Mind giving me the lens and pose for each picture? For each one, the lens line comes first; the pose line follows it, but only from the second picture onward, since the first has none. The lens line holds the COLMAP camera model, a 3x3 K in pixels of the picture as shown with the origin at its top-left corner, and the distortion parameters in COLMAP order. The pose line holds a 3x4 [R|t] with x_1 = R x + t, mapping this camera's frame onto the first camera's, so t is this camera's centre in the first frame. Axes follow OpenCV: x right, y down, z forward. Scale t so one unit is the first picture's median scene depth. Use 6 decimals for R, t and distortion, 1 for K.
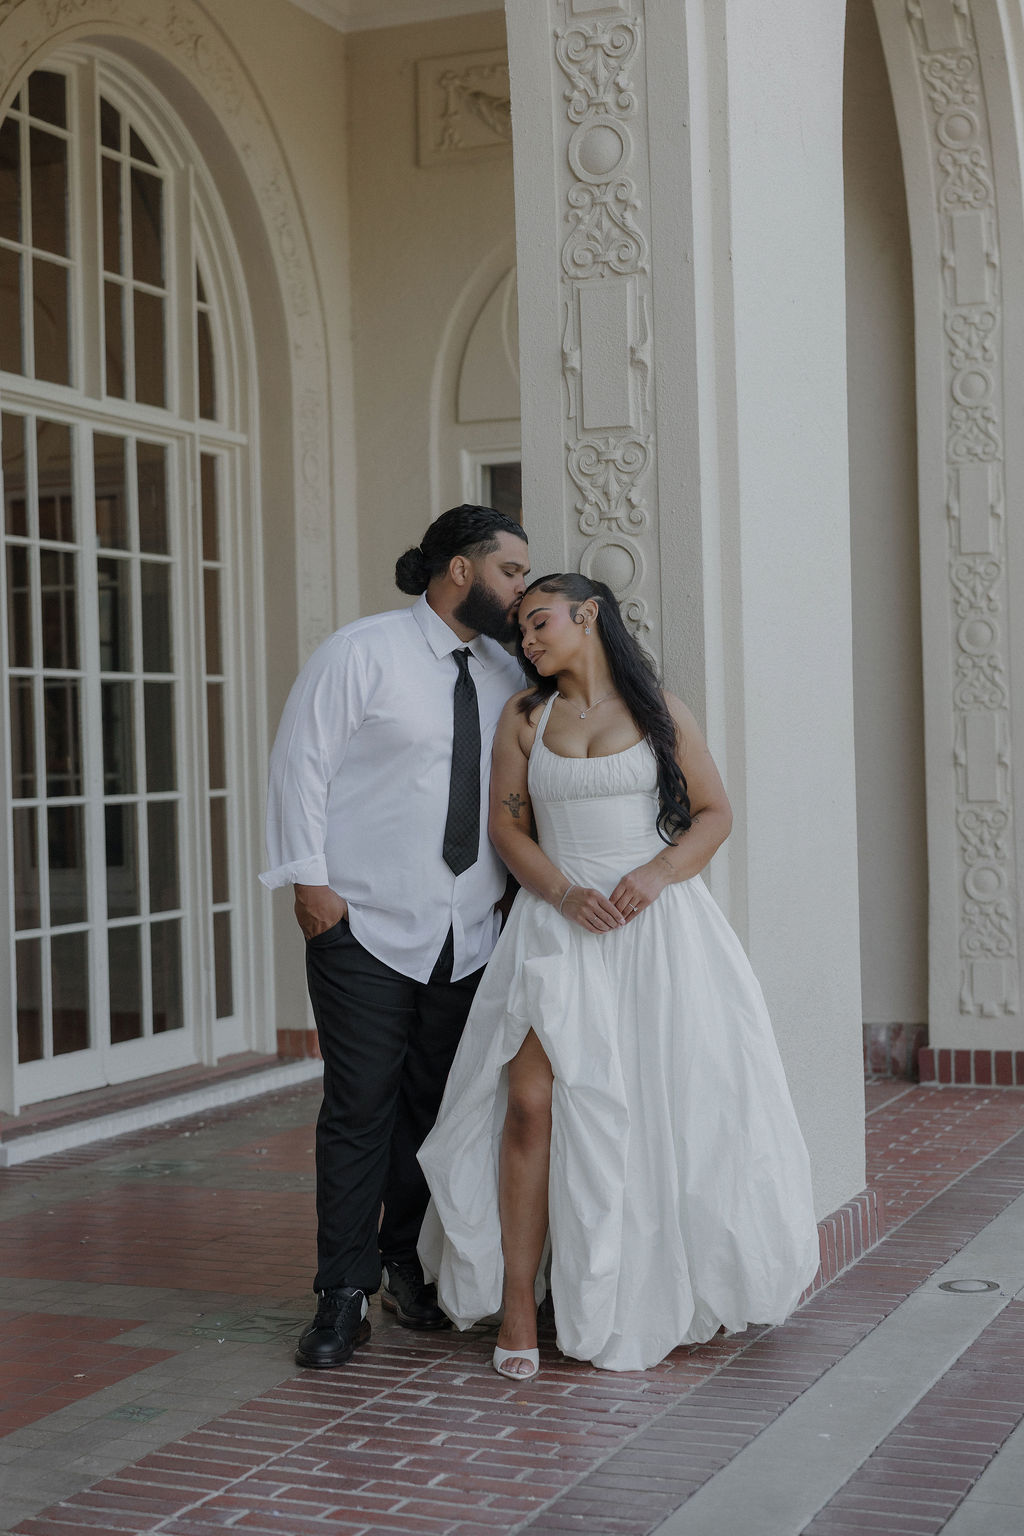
lens RADIAL K [[2543.8, 0, 512.0], [0, 2543.8, 768.0], [0, 0, 1]] dist [0.004276, 0.012151]
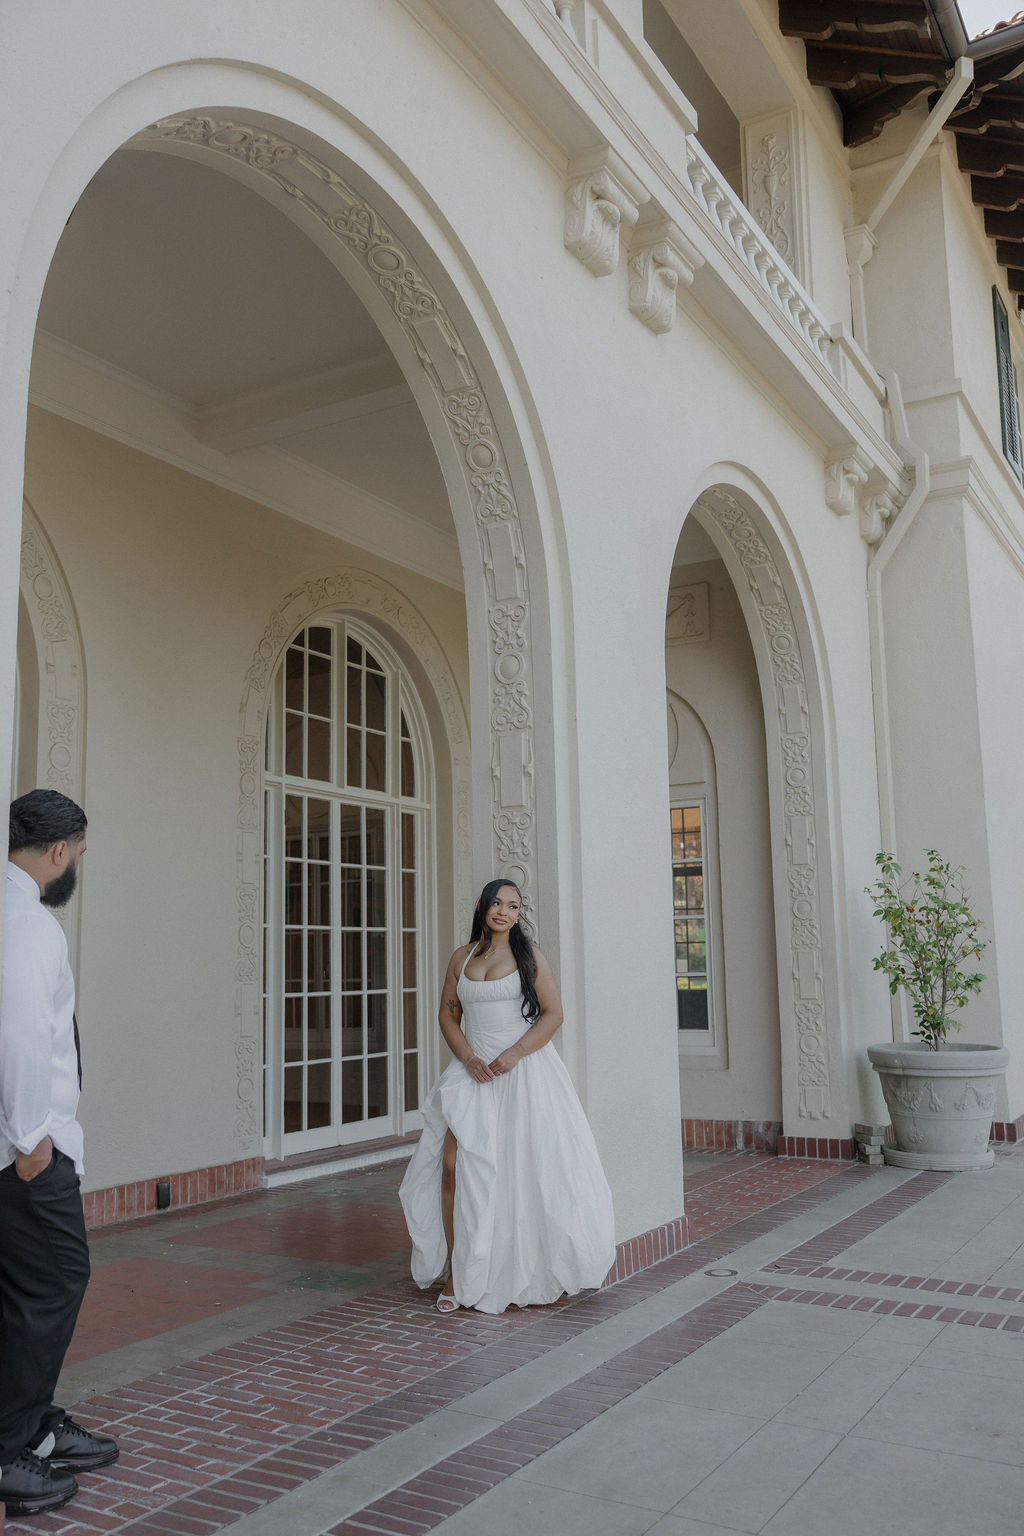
lens RADIAL K [[1349.6, 0, 512.0], [0, 1349.6, 768.0], [0, 0, 1]] dist [-0.011092, 0.009276]
pose [[0.990467, -0.012888, -0.137143, 0.116690], [-0.007661, 0.988918, -0.148266, -0.006194], [0.137534, 0.147903, 0.979392, -0.010458]]
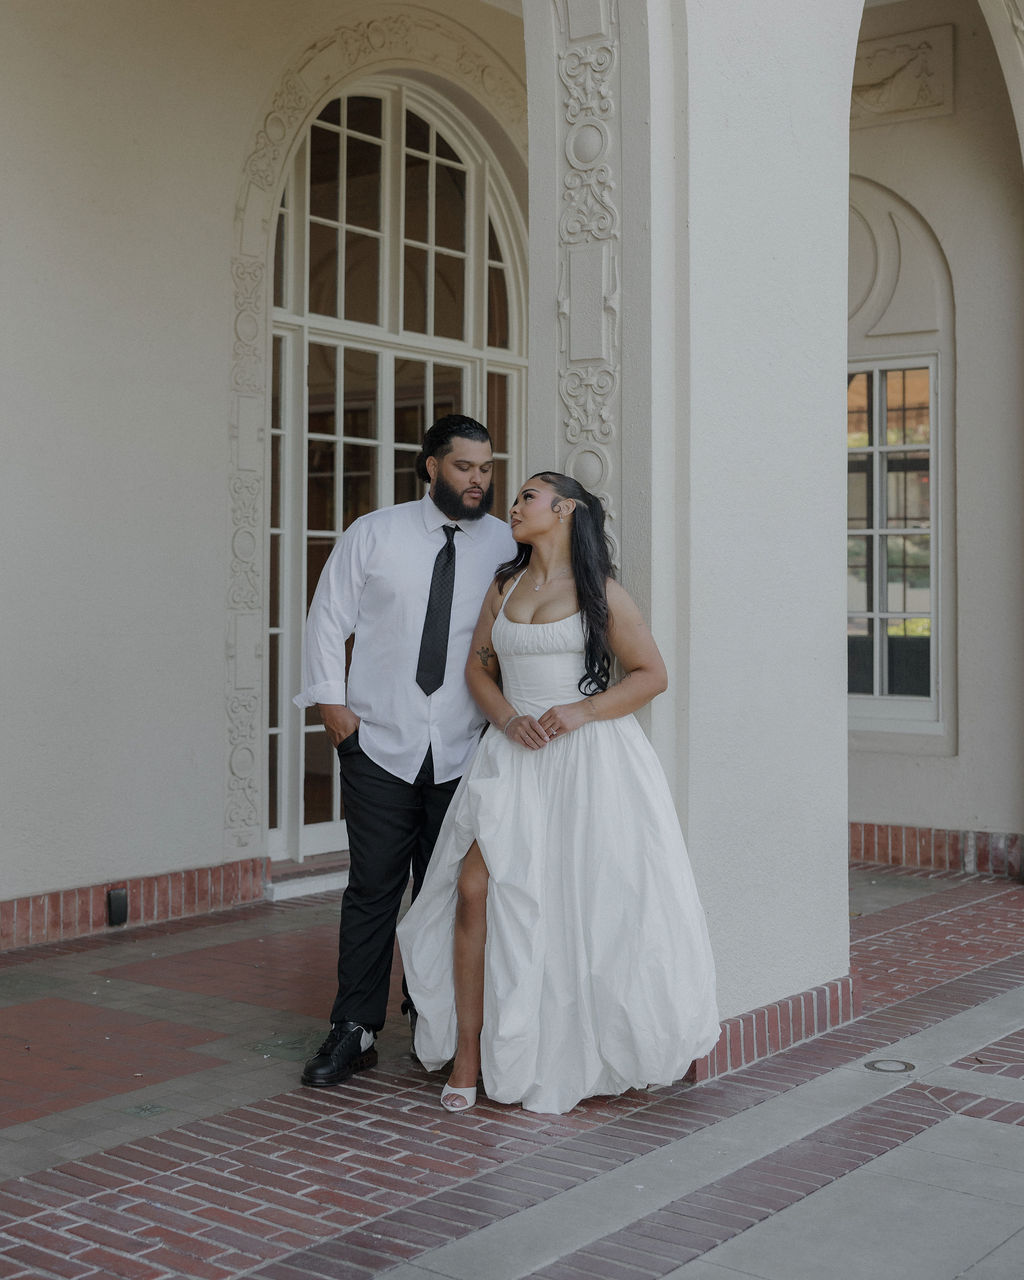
lens RADIAL K [[1873.3, 0, 507.2], [0, 1873.3, 508.4], [0, 0, 1]] dist [-0.008448, 0.034610]
pose [[0.967820, 0.020751, -0.250785, 0.153408], [-0.032634, 0.998528, -0.043316, -0.011354], [0.249517, 0.050106, 0.967073, 0.056780]]
